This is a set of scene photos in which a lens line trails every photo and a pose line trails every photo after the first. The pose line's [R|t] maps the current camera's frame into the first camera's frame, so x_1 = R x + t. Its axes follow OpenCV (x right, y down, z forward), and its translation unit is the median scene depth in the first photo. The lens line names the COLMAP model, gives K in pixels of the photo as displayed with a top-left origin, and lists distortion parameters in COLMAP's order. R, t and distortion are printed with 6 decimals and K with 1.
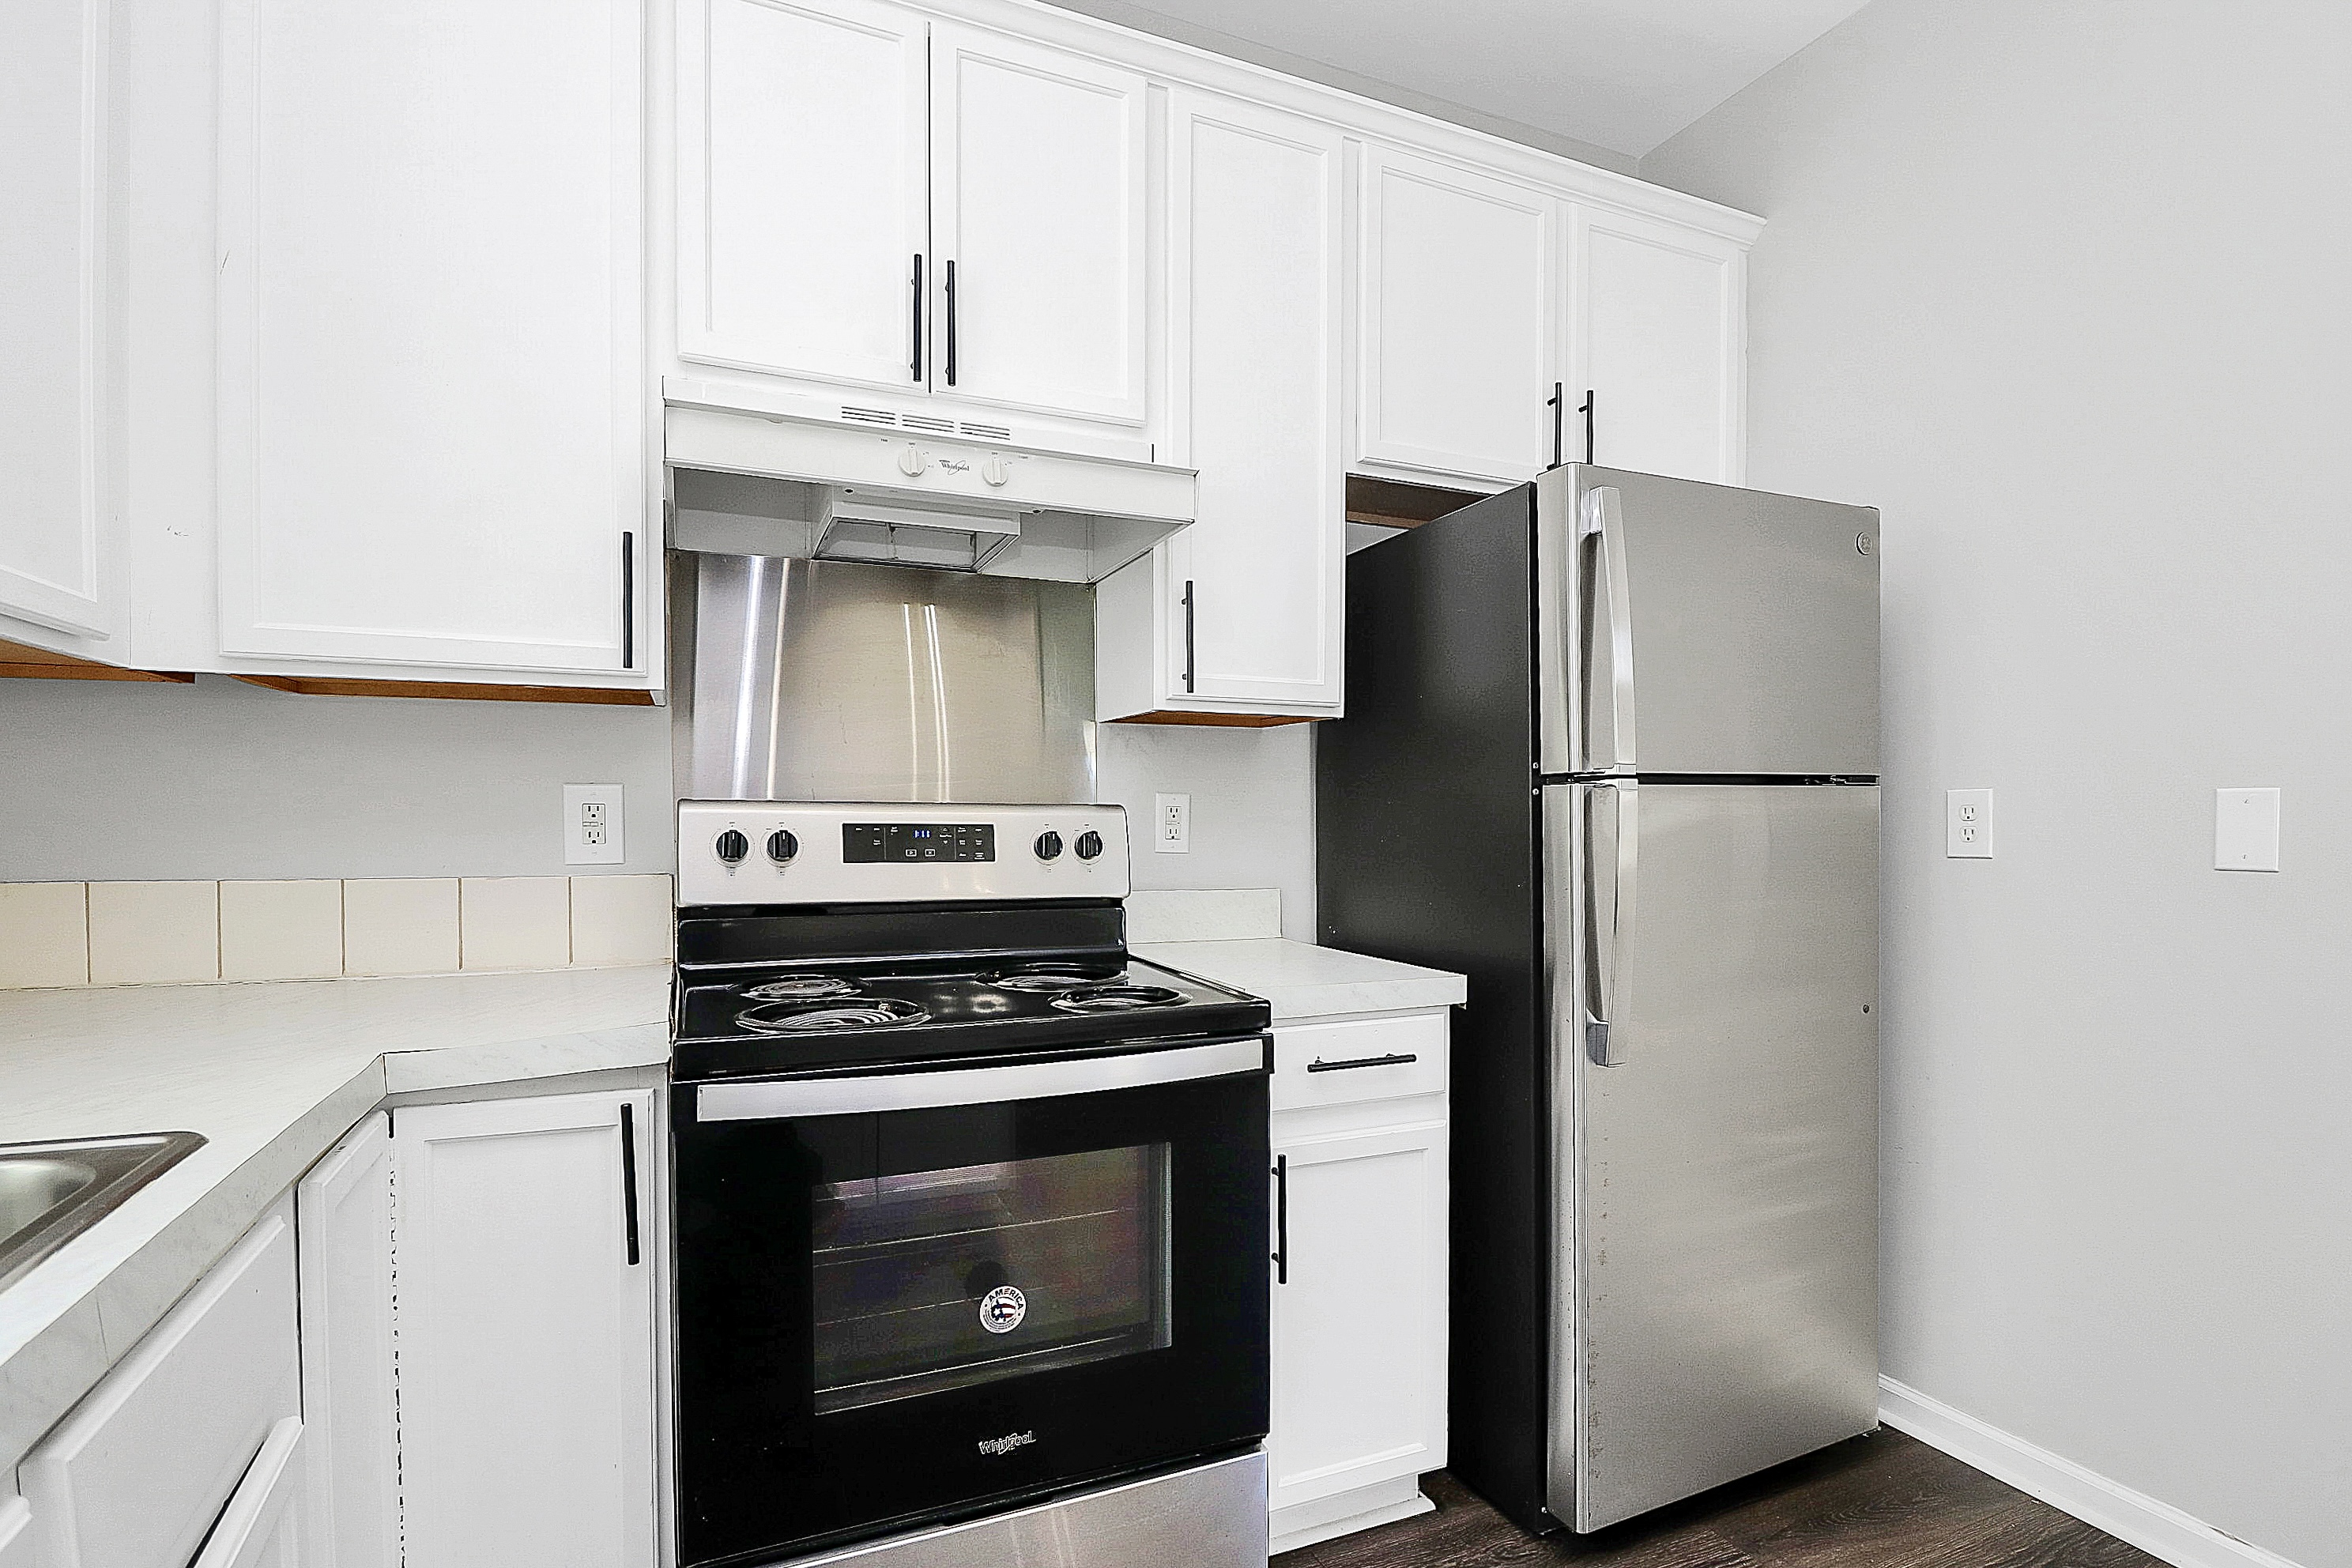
lens RADIAL K [[1174.1, 0, 1177.0], [0, 1174.1, 832.1], [0, 0, 1]] dist [-0.000268, -0.000136]
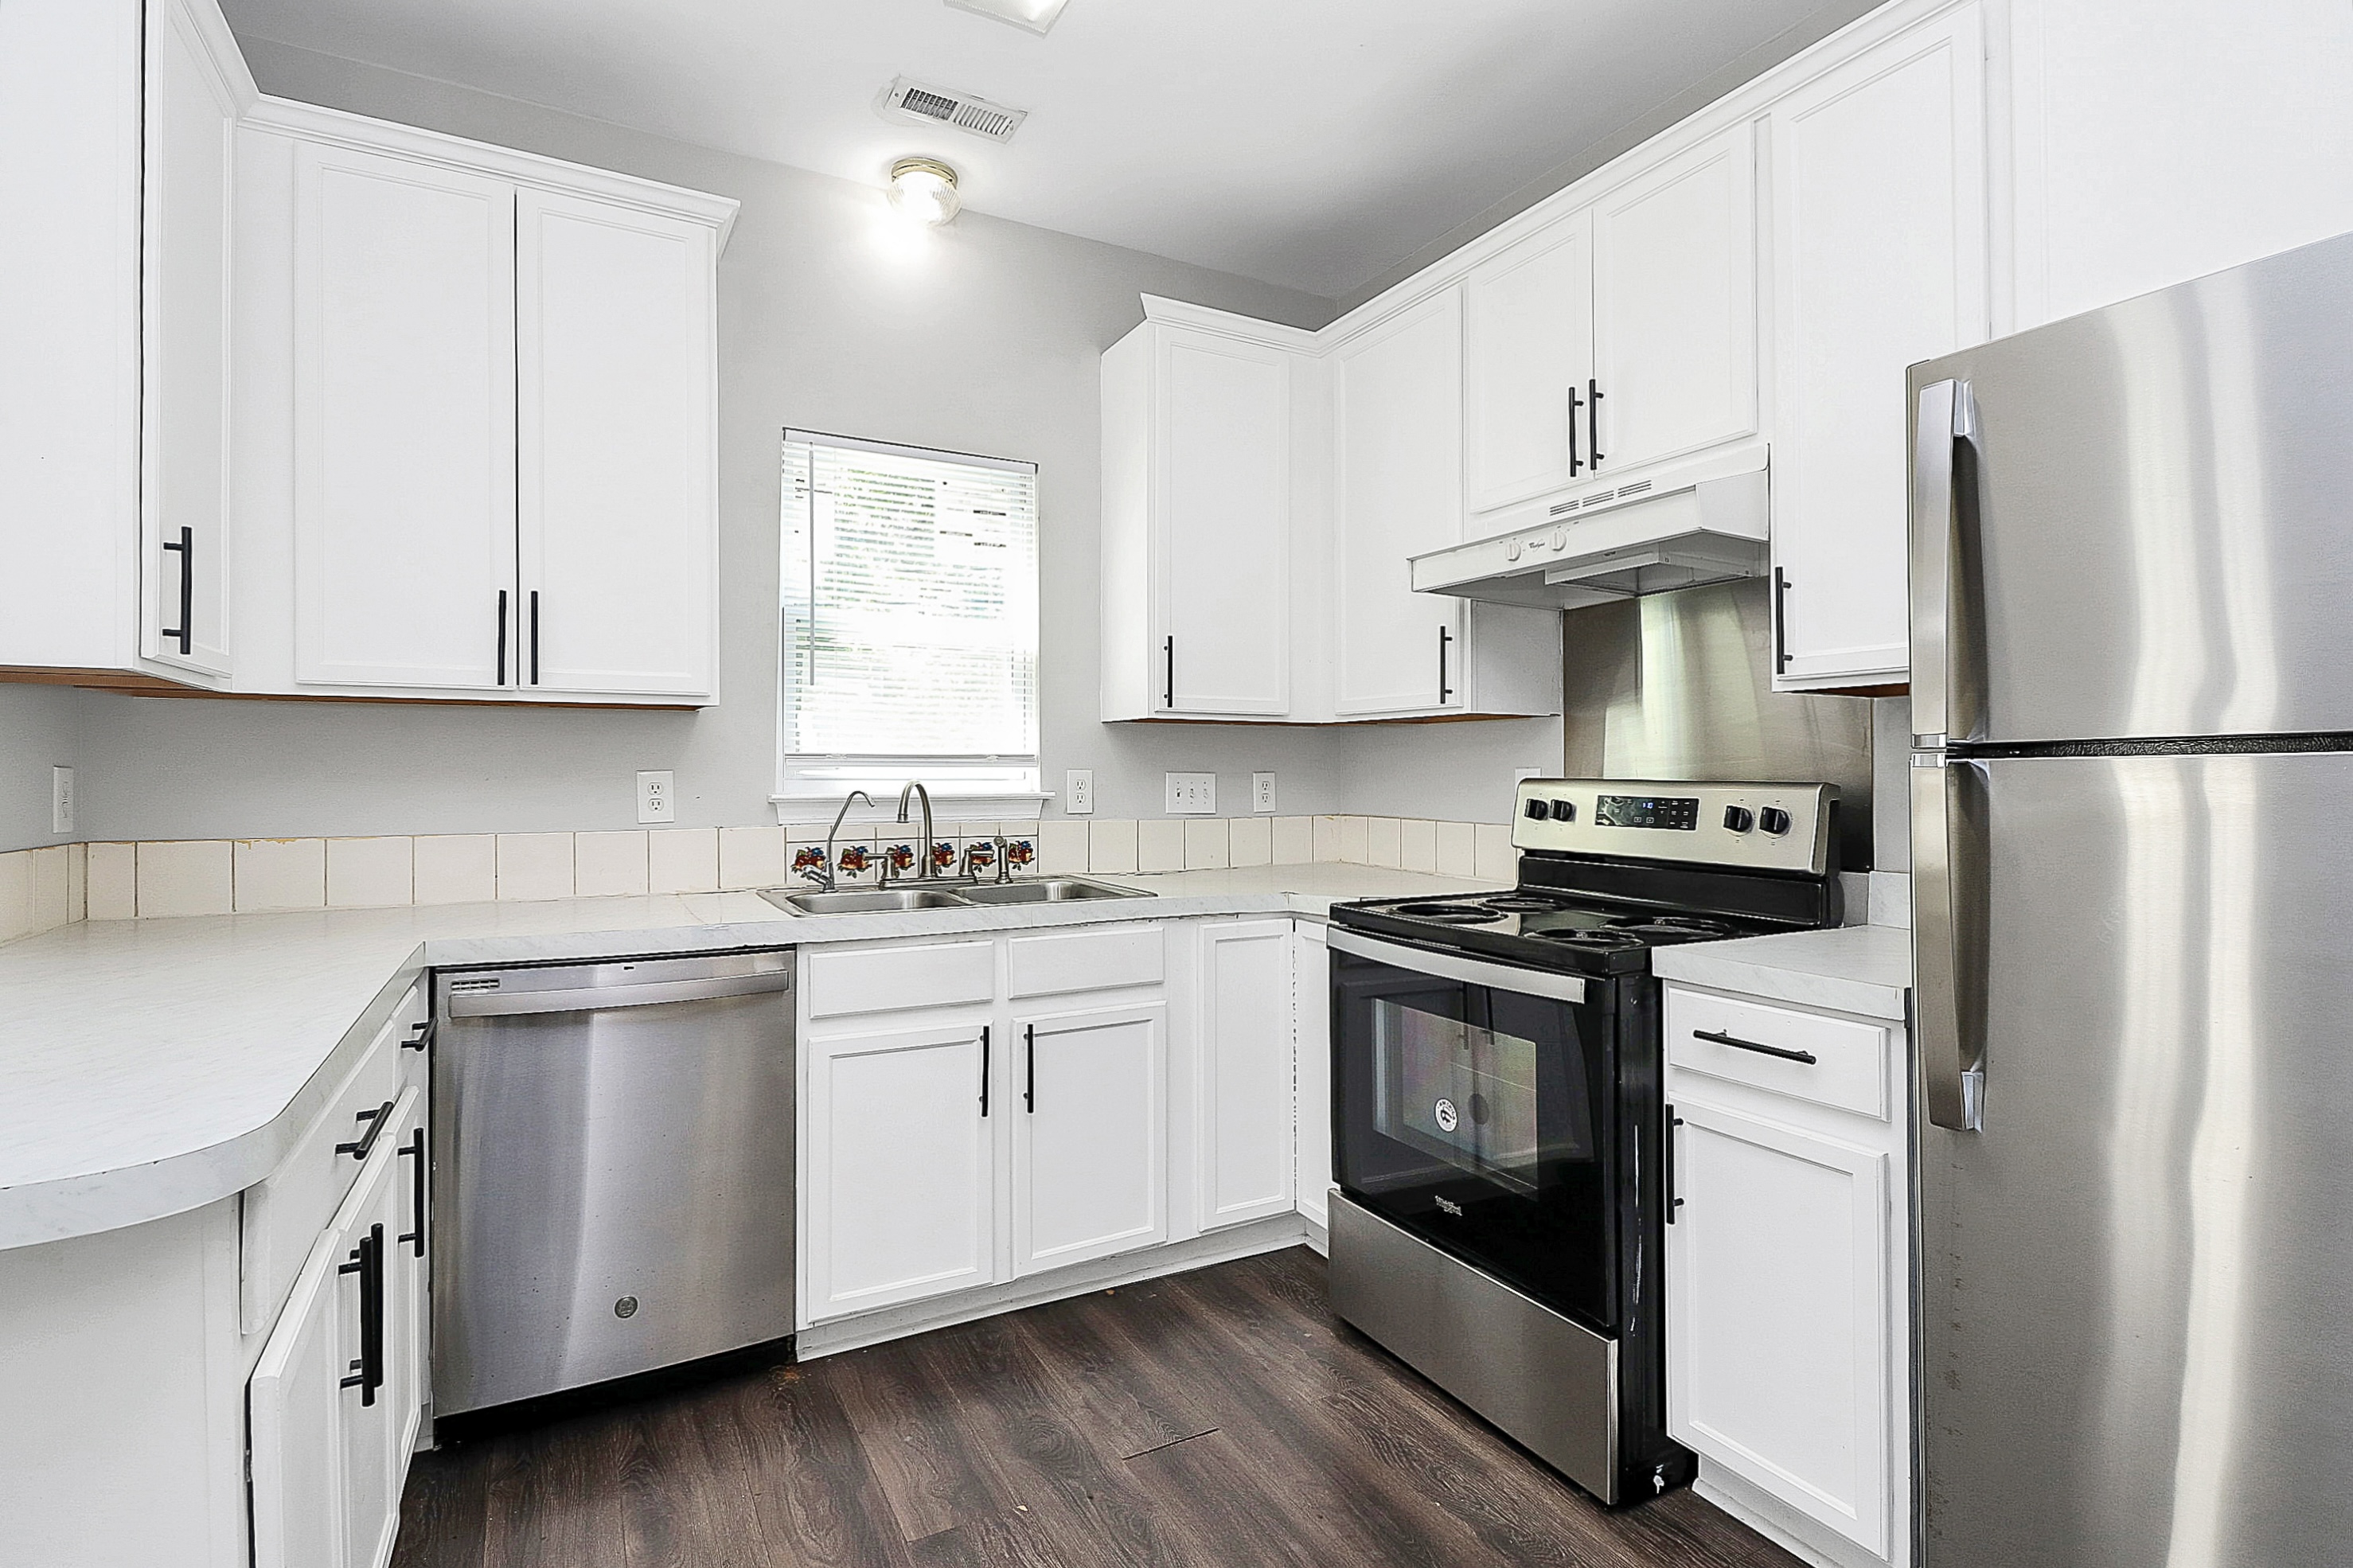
lens RADIAL K [[1132.6, 0, 1172.1], [0, 1132.6, 764.9], [0, 0, 1]] dist [-0.001549, -0.000422]
pose [[0.070482, -0.012253, -0.997438, 1.020670], [-0.023265, 0.999632, -0.013924, -0.013934], [0.997242, 0.024187, 0.070171, 0.419610]]
